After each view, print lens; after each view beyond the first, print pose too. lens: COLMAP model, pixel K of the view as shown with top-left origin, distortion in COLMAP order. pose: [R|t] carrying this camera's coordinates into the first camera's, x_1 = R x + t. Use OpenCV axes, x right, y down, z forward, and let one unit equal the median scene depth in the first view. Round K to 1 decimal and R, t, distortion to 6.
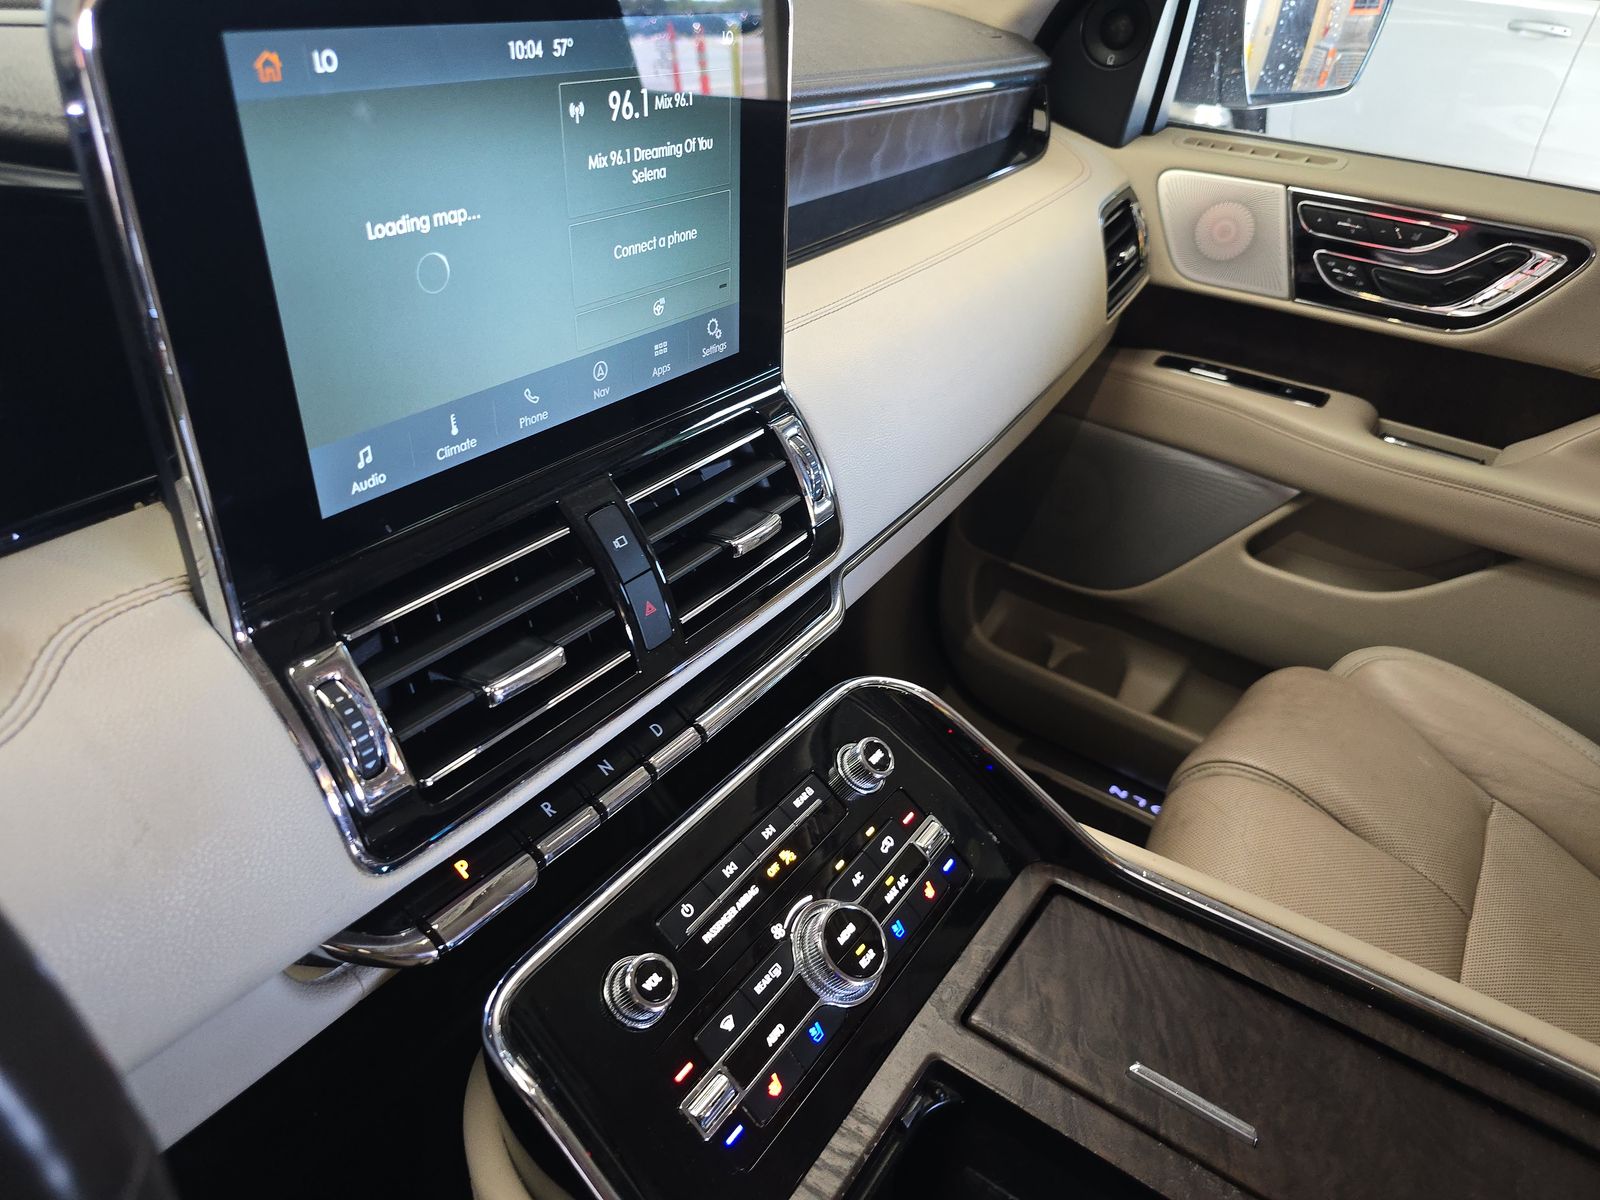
lens RADIAL K [[1106.7, 0, 800.0], [0, 1106.7, 600.0], [0, 0, 1]] dist [0.051379, -0.078436]
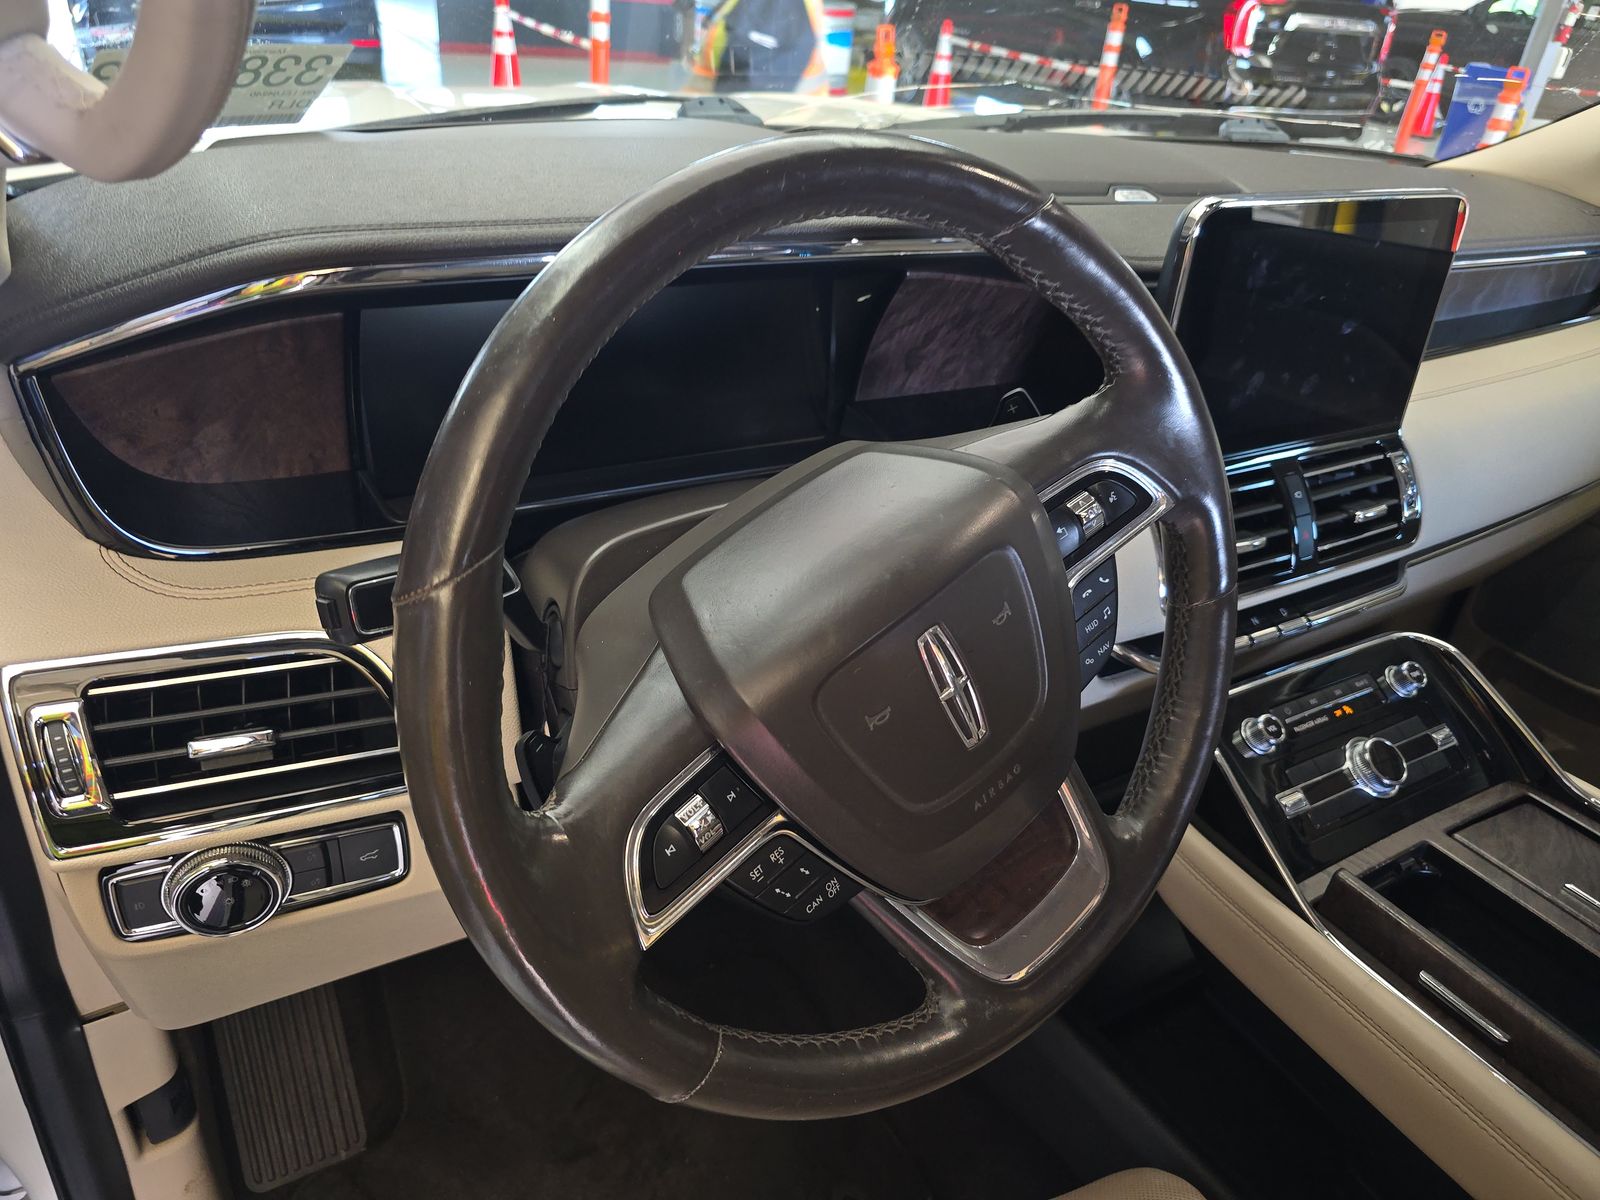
lens RADIAL K [[1110.8, 0, 800.0], [0, 1110.8, 600.0], [0, 0, 1]] dist [0.022270, -0.032863]
pose [[0.907155, 0.202466, -0.368887, -0.087133], [-0.230352, 0.972558, -0.032678, 0.161076], [0.352148, 0.114618, 0.928900, -0.421406]]
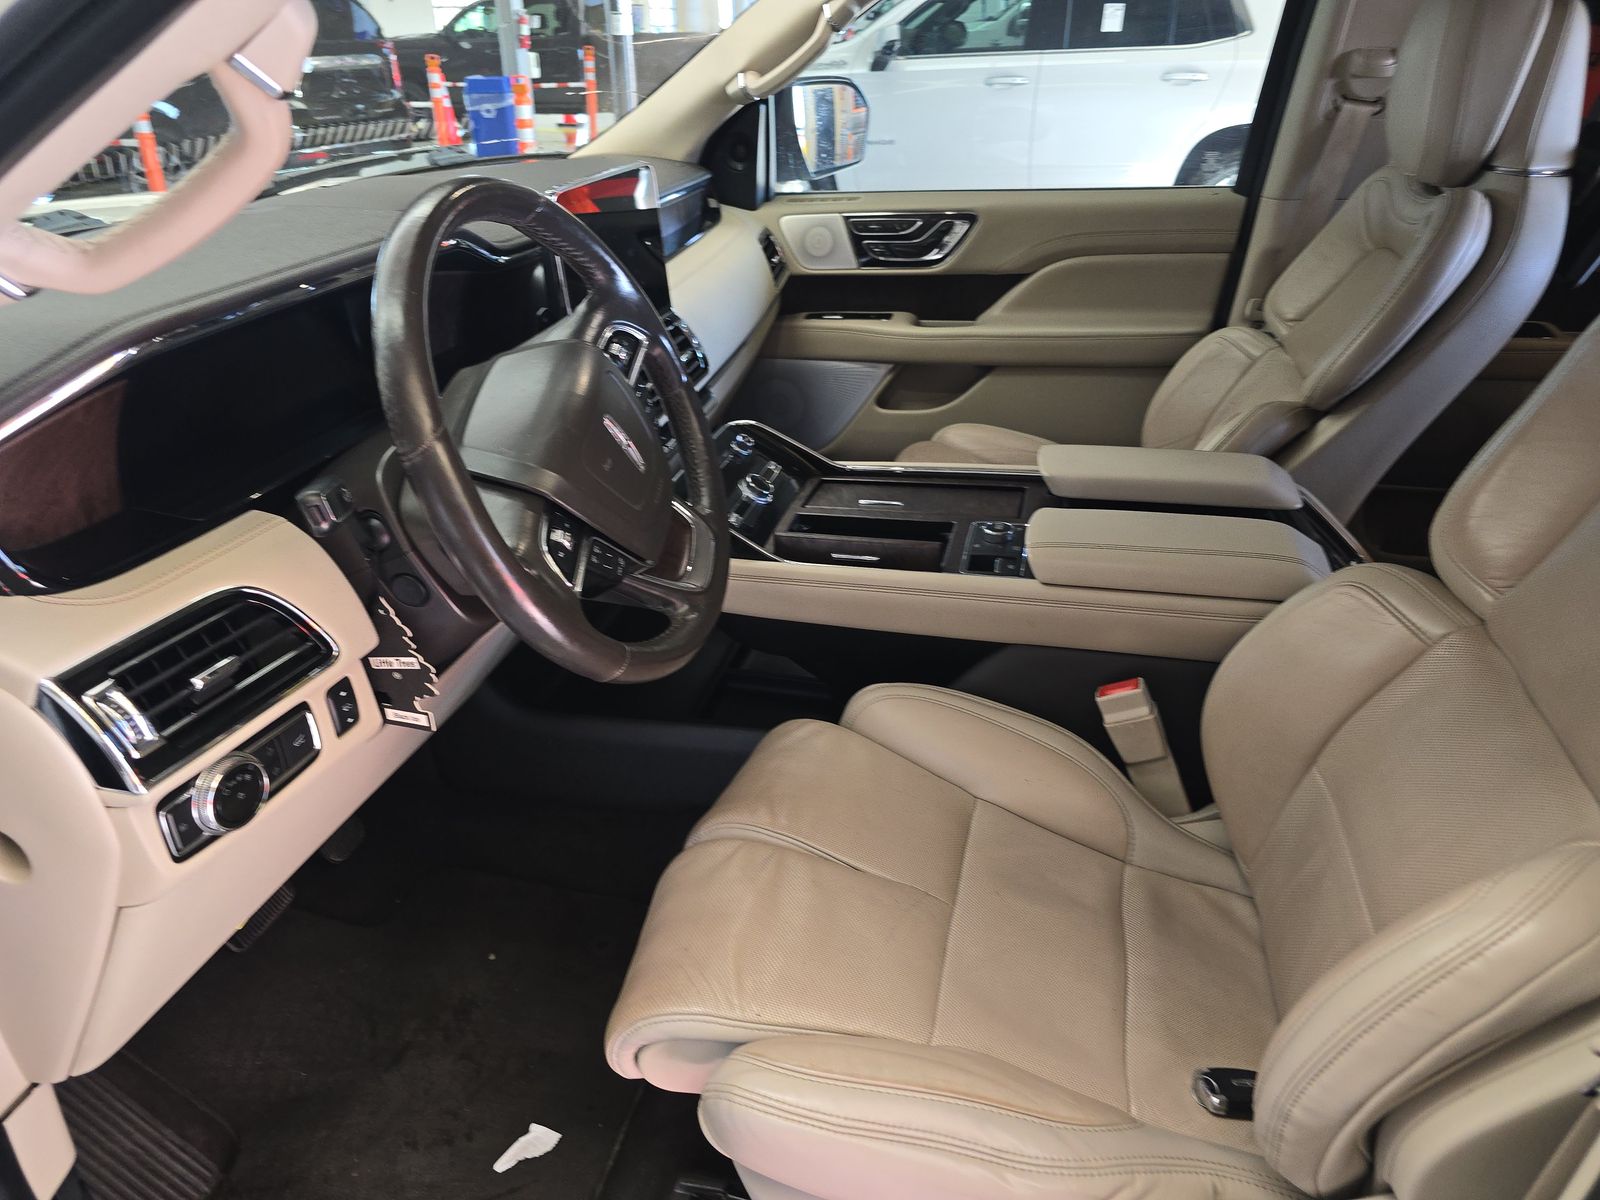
lens RADIAL K [[1106.7, 0, 800.0], [0, 1106.7, 600.0], [0, 0, 1]] dist [0.051379, -0.078436]
pose [[0.932852, -0.256523, 0.252948, -0.317674], [0.275818, 0.960230, -0.043391, 0.363364], [-0.231757, 0.110245, 0.966506, -0.841367]]
